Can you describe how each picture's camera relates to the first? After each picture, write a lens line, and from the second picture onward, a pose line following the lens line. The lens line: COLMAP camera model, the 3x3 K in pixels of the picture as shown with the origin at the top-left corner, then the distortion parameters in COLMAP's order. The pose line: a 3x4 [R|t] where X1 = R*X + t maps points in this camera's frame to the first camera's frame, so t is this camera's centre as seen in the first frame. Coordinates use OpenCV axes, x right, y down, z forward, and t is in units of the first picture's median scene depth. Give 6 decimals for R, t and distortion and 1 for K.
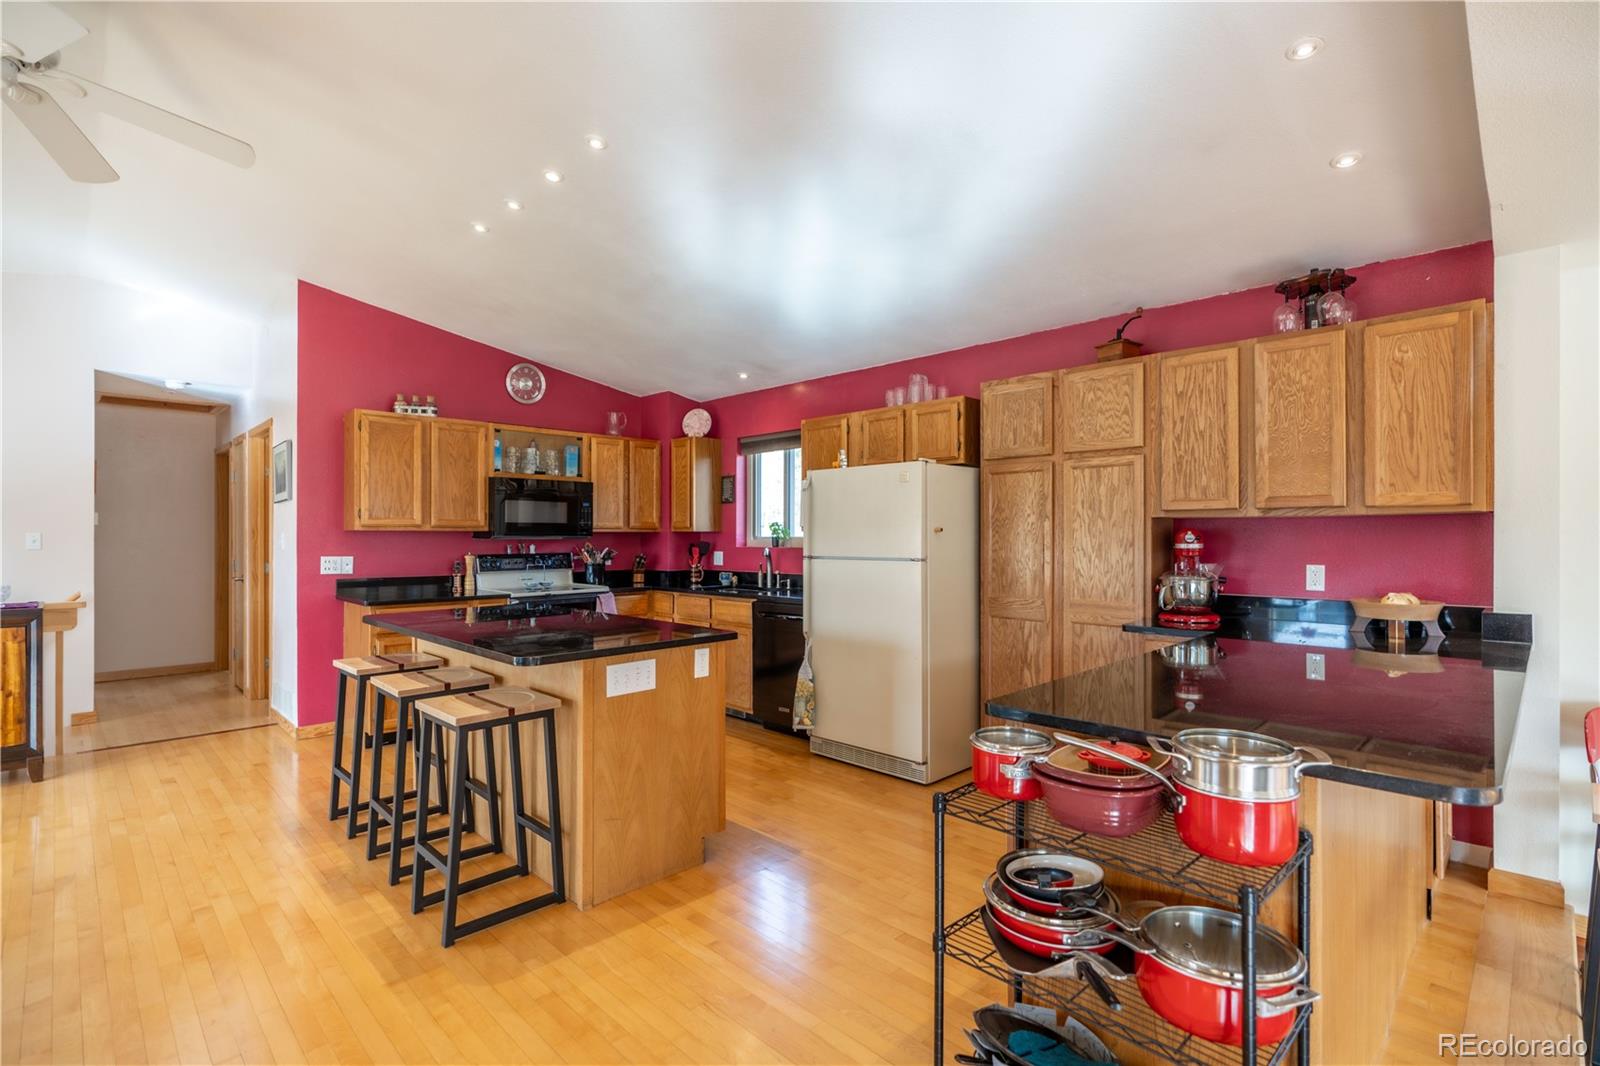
lens RADIAL K [[751.5, 0, 800.0], [0, 751.5, 533.0], [0, 0, 1]] dist [-0.000806, -0.004622]
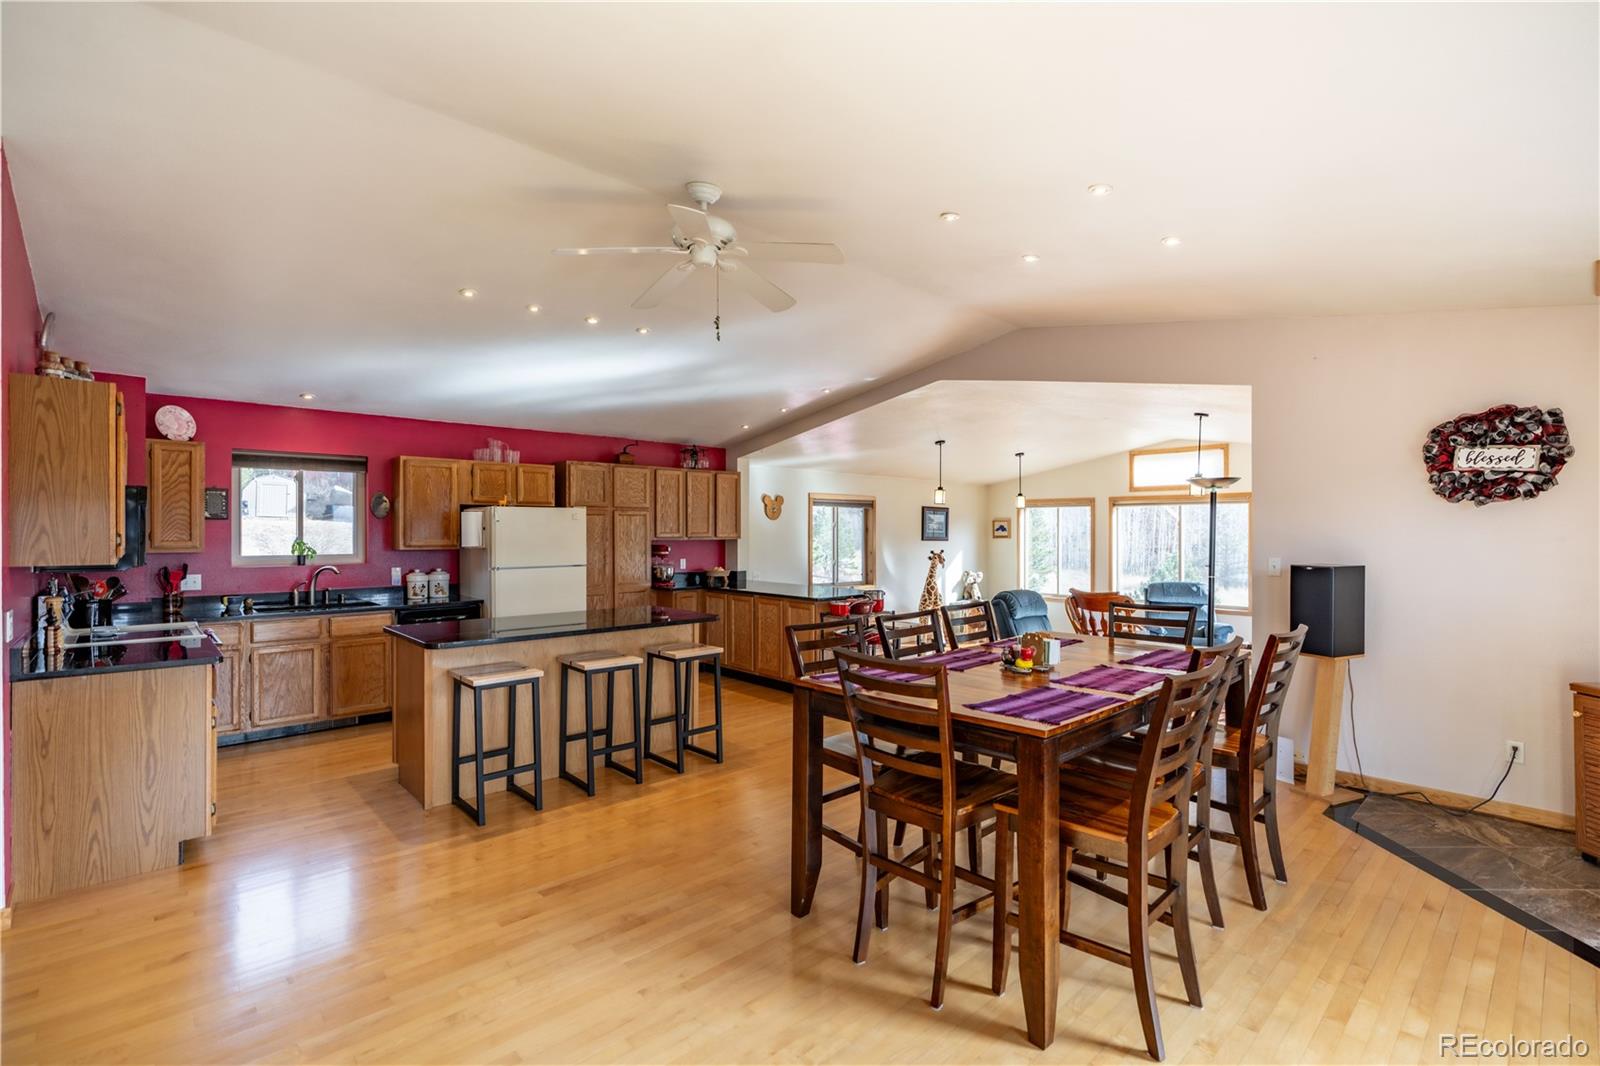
lens RADIAL K [[730.8, 0, 800.0], [0, 730.8, 533.0], [0, 0, 1]] dist [-0.001886, 0.000035]
pose [[0.034191, 0.000957, 0.999415, -0.805690], [0.000148, 1.000000, -0.000963, -0.019388], [-0.999415, 0.000181, 0.034191, 0.238065]]
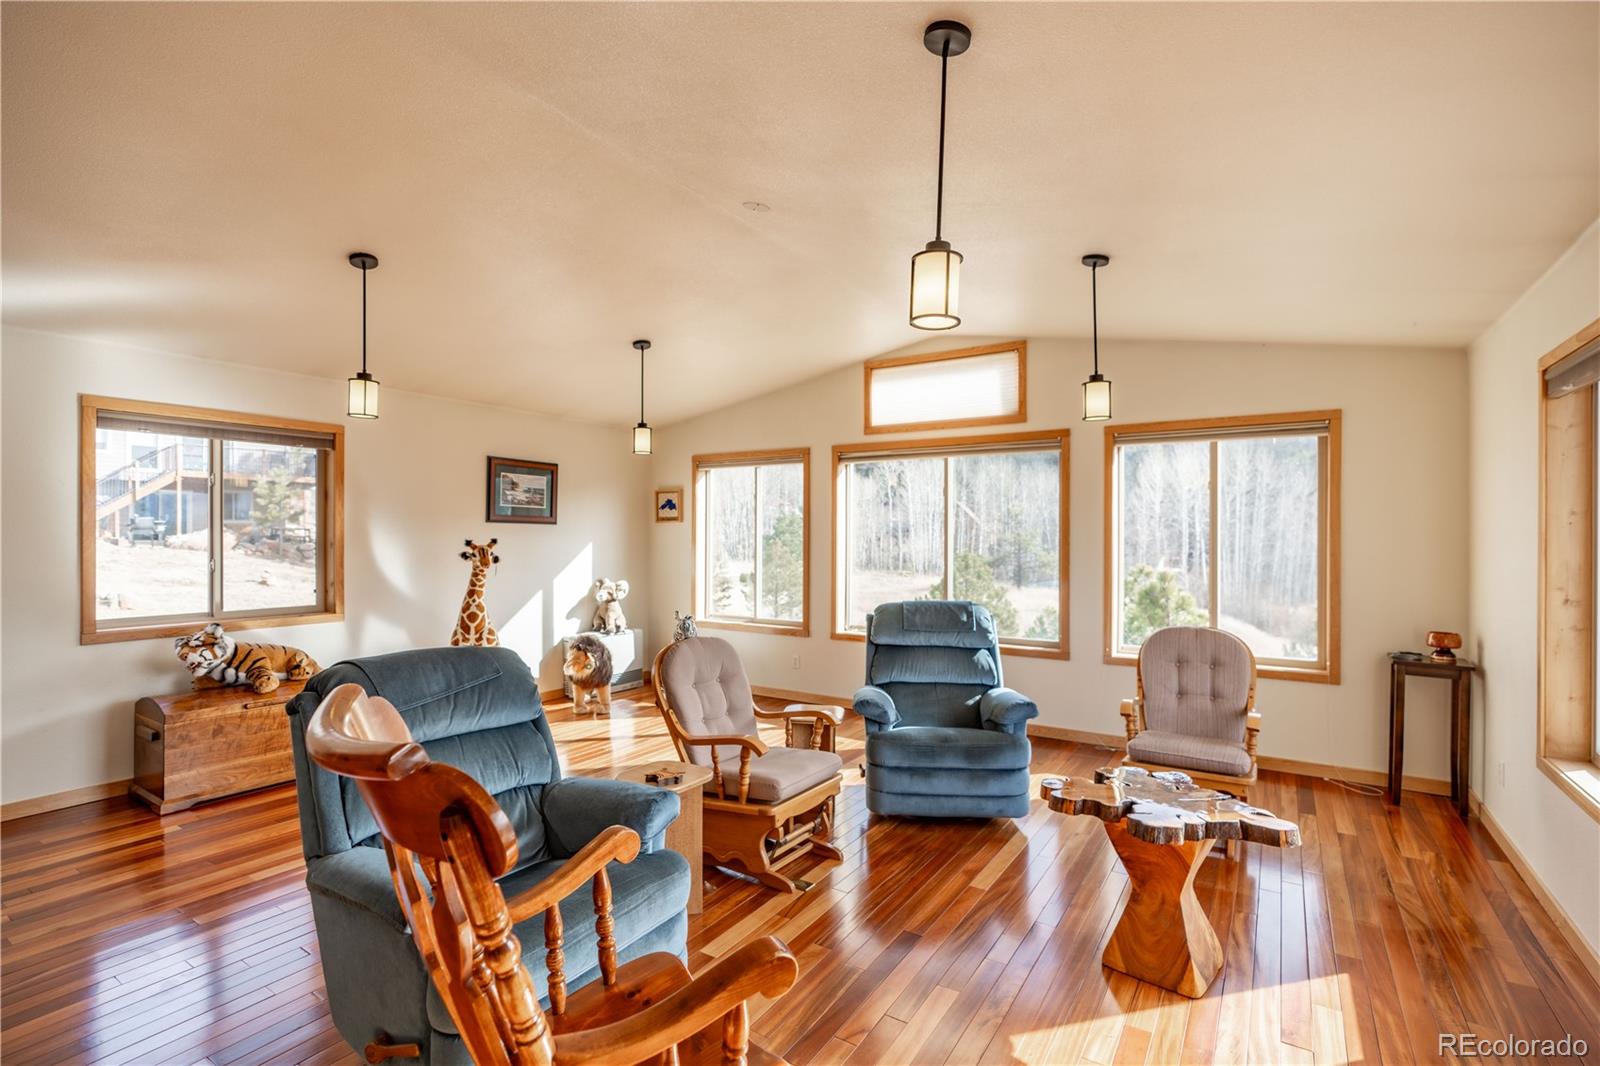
lens RADIAL K [[750.6, 0, 791.9], [0, 750.6, 551.8], [0, 0, 1]] dist [-0.002268, 0.000430]
pose [[-0.199042, -0.022622, 0.979730, -0.122927], [-0.003271, 0.999743, 0.022420, 0.008061], [-0.979985, 0.001257, -0.199065, -0.128035]]
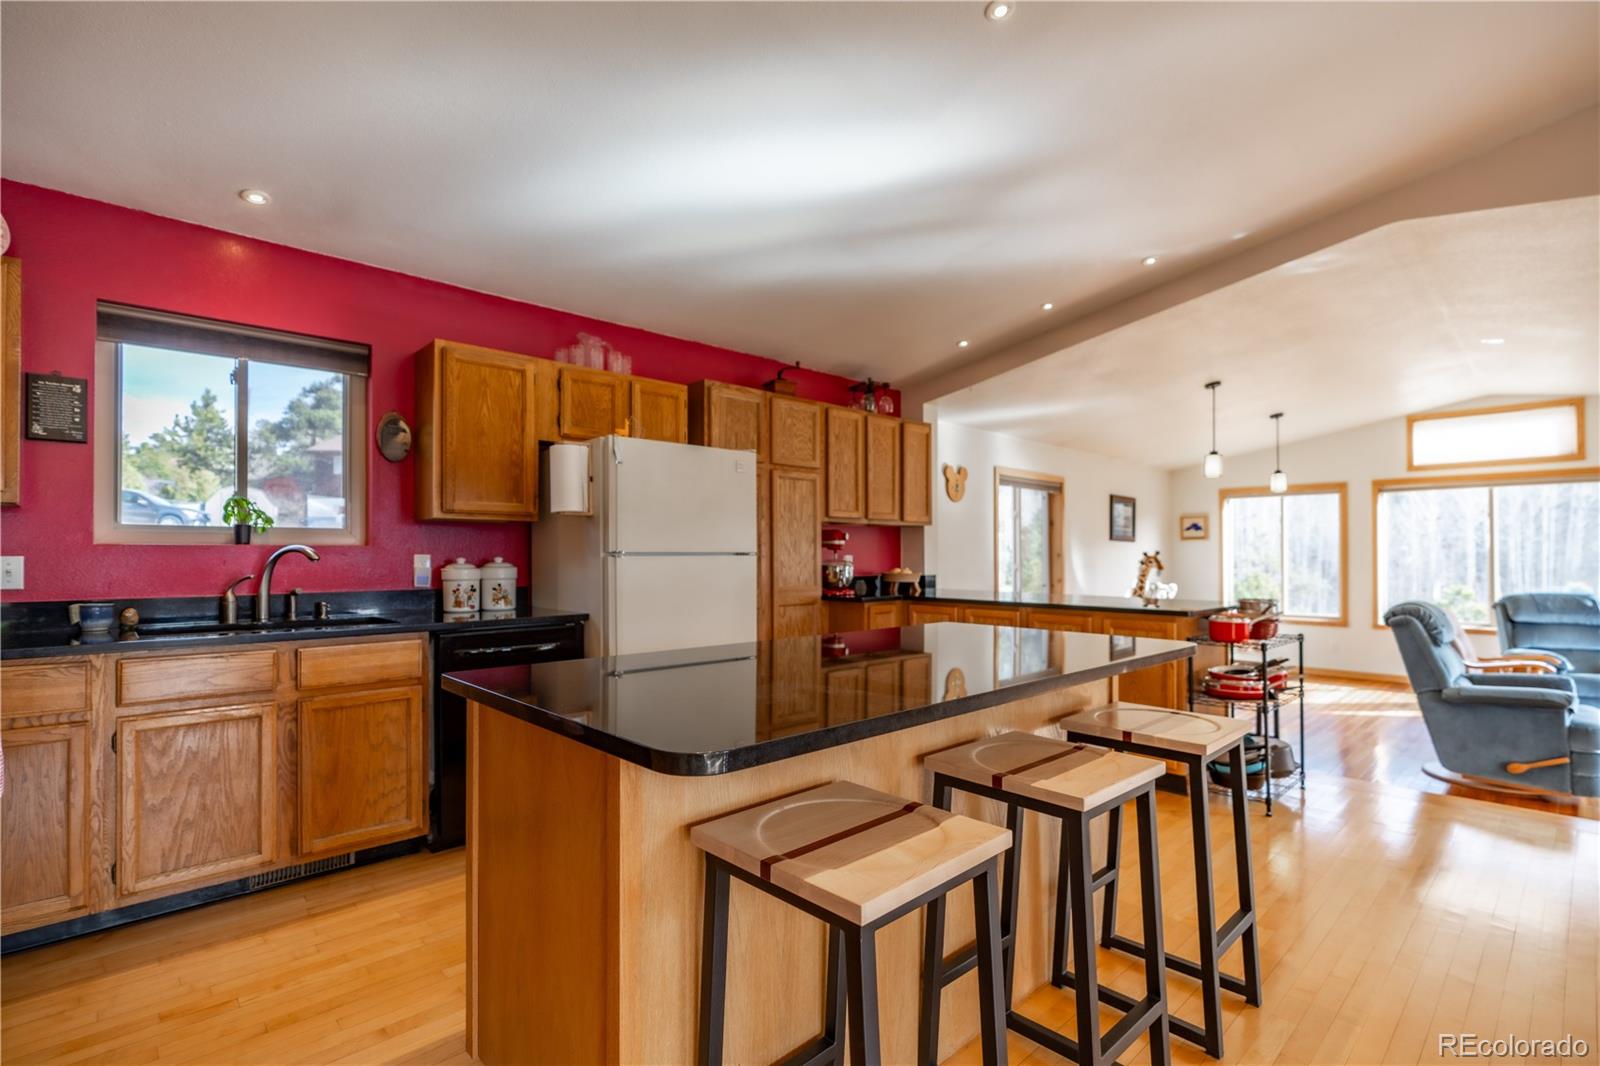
lens RADIAL K [[750.6, 0, 791.9], [0, 750.6, 551.8], [0, 0, 1]] dist [-0.002268, 0.000430]
pose [[0.030245, 0.008788, 0.999504, -0.435323], [0.000265, 0.999961, -0.008800, 0.022699], [-0.999542, 0.000531, 0.030241, 0.491448]]
